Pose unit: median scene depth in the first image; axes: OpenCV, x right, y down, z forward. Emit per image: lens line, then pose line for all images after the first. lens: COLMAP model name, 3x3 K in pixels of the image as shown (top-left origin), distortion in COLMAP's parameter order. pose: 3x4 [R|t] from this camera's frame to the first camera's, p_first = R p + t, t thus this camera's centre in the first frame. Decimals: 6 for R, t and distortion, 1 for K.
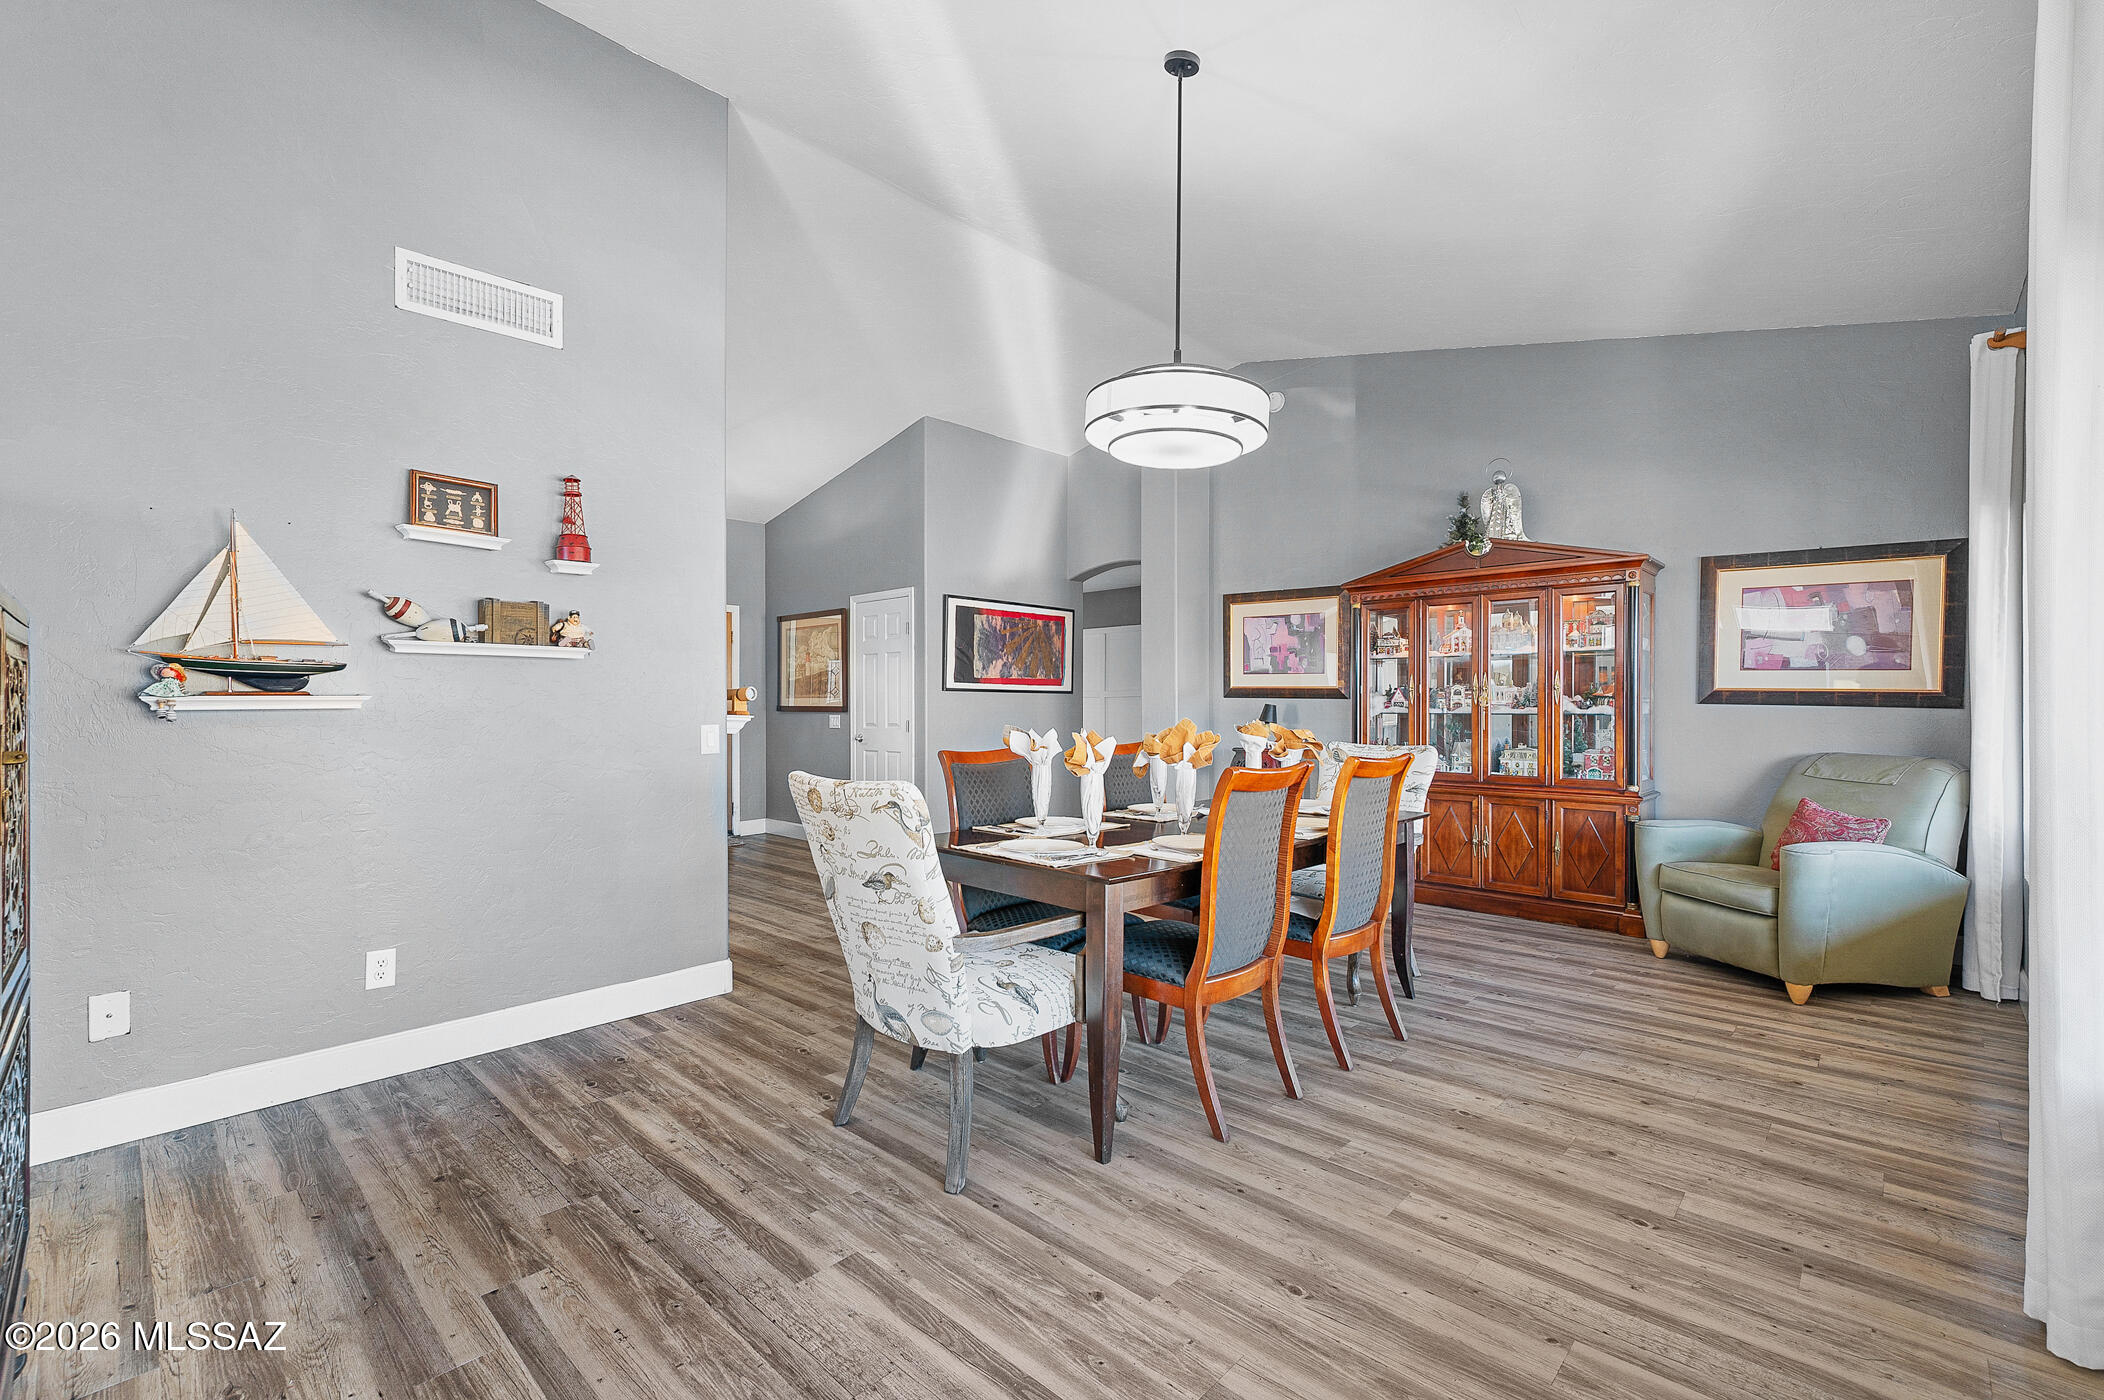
lens RADIAL K [[897.1, 0, 1052.0], [0, 897.1, 700.0], [0, 0, 1]] dist [-0.001958, -0.000421]
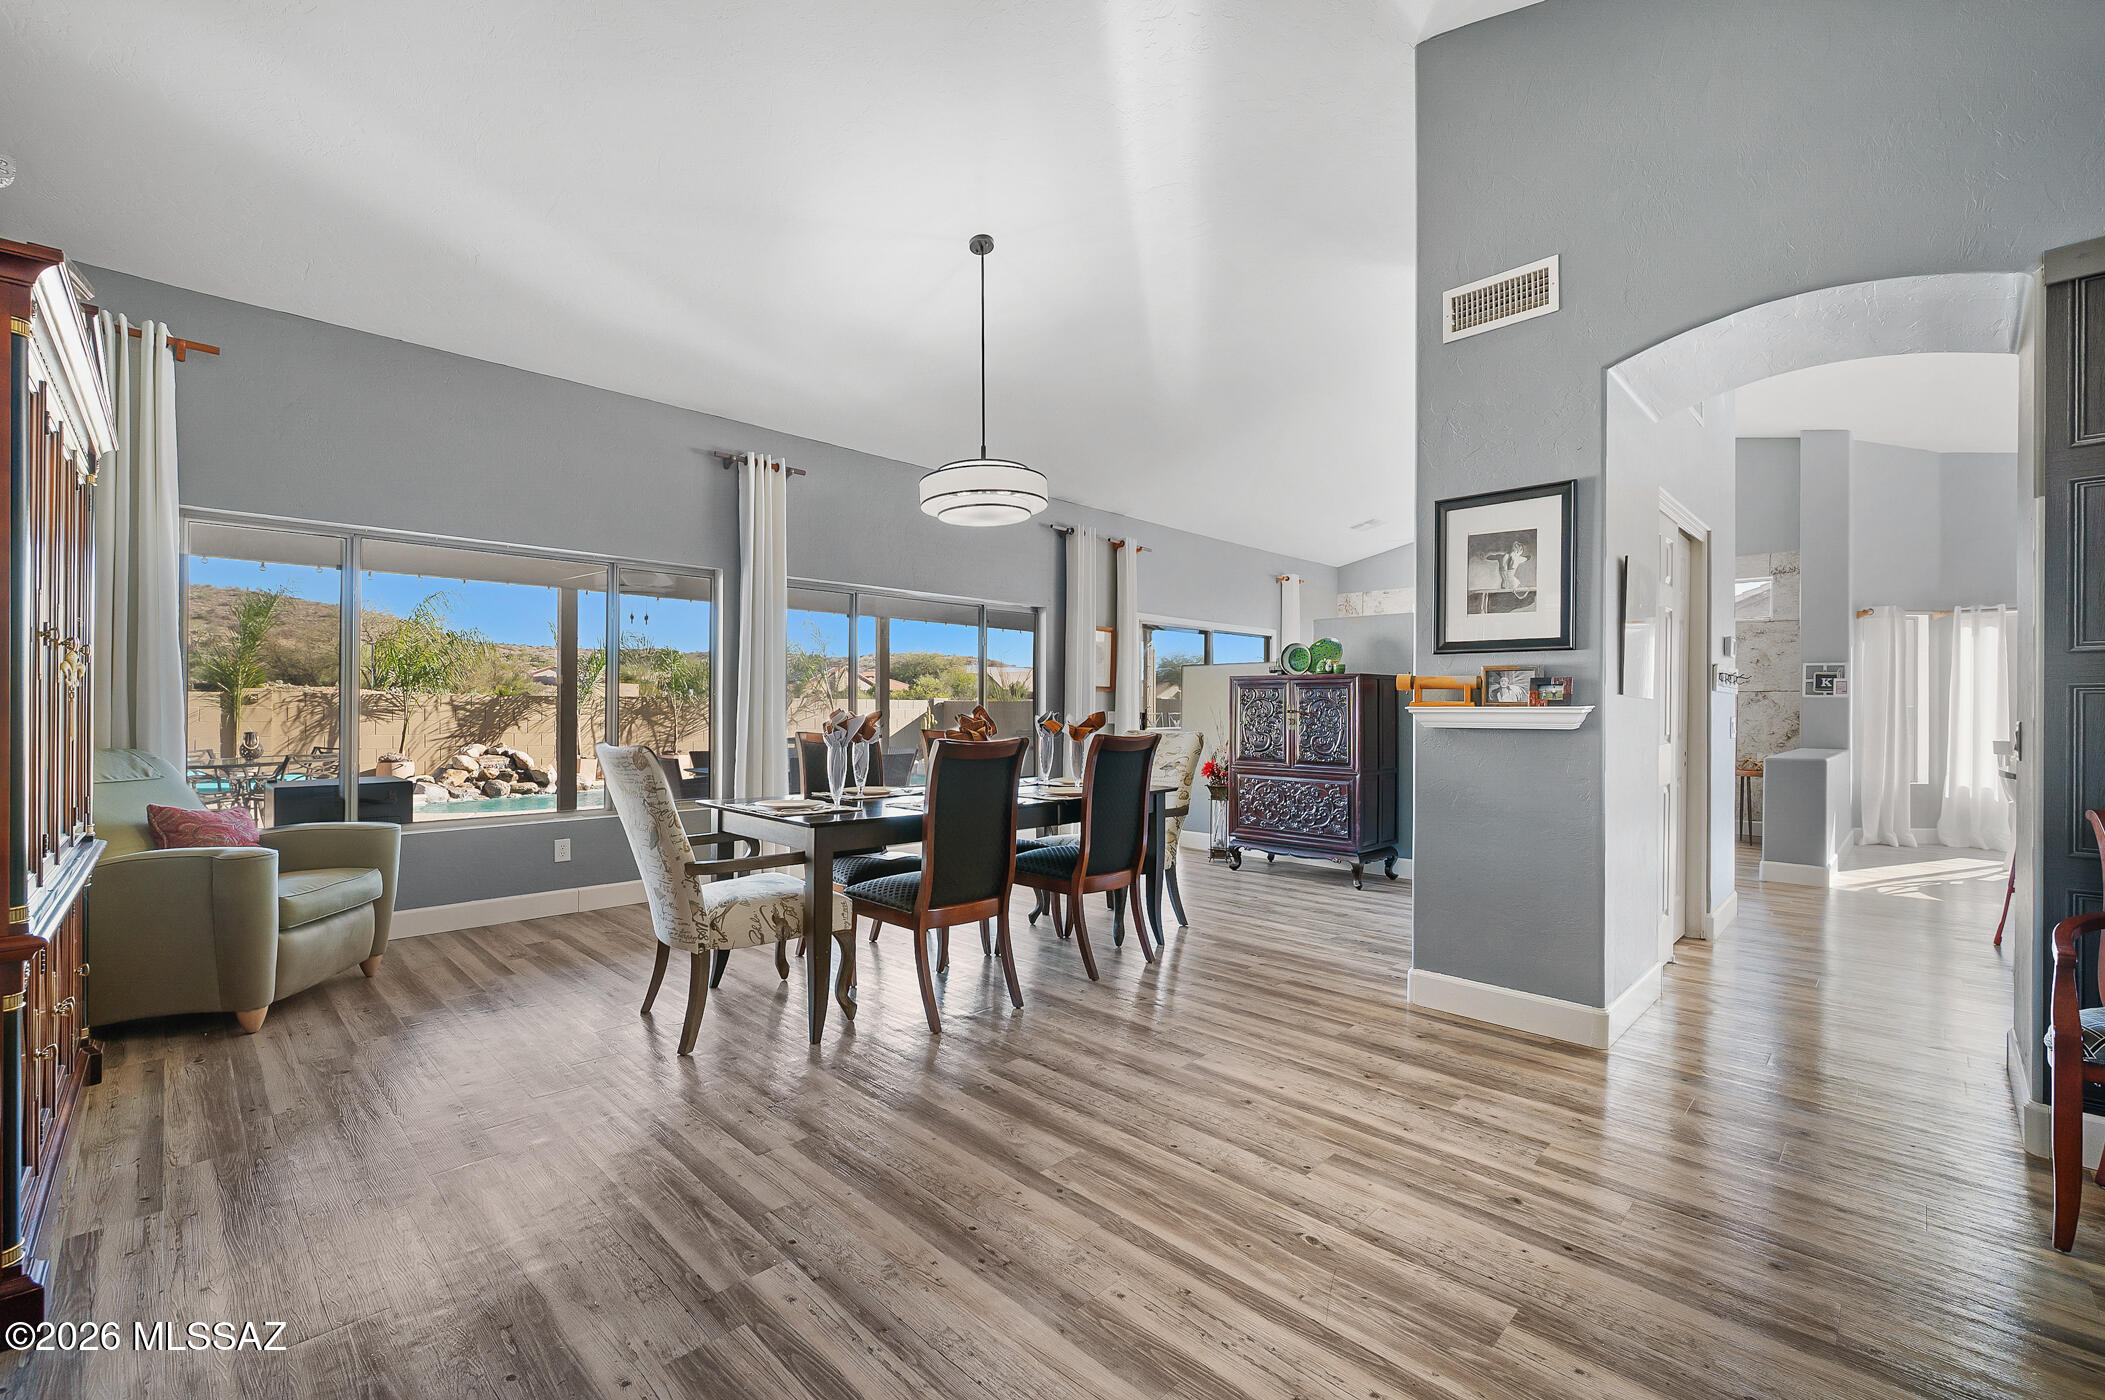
lens RADIAL K [[877.9, 0, 1063.6], [0, 877.9, 714.9], [0, 0, 1]] dist [-0.008972, 0.000190]
pose [[-0.999956, -0.001530, 0.009220, -0.004310], [-0.001509, 0.999996, 0.002340, 0.027147], [-0.009224, 0.002326, -0.999955, 2.299190]]
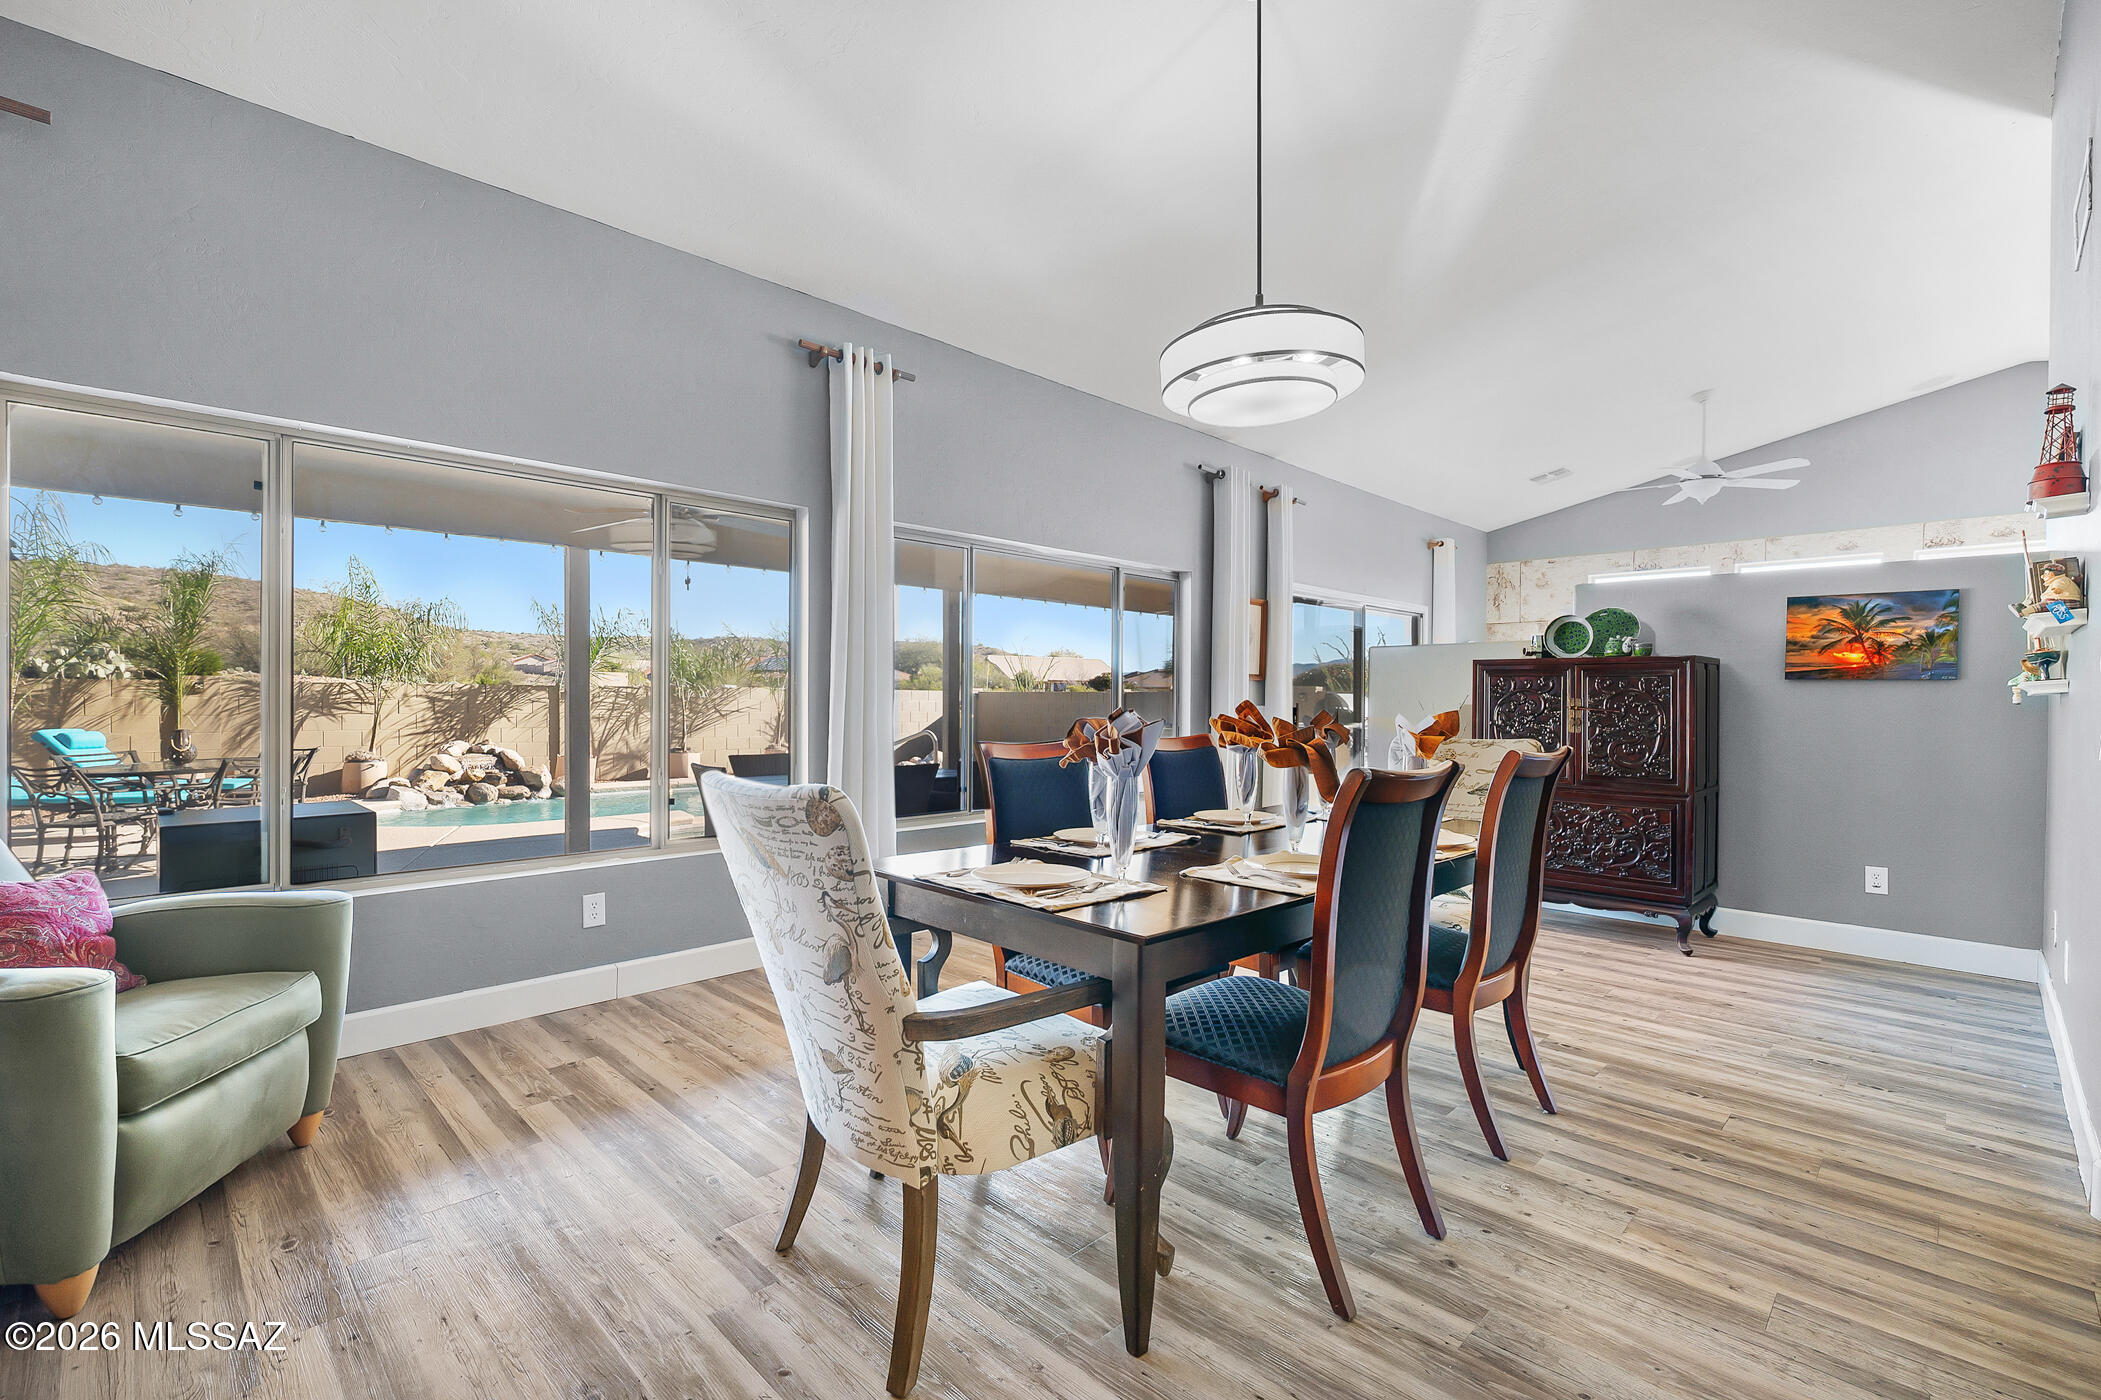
lens RADIAL K [[916.6, 0, 1054.7], [0, 916.6, 713.7], [0, 0, 1]] dist [-0.007065, -0.000232]
pose [[-0.999813, -0.003614, 0.018991, 0.313558], [-0.003412, 0.999937, 0.010663, 0.020218], [-0.019028, 0.010596, -0.999763, 1.861294]]
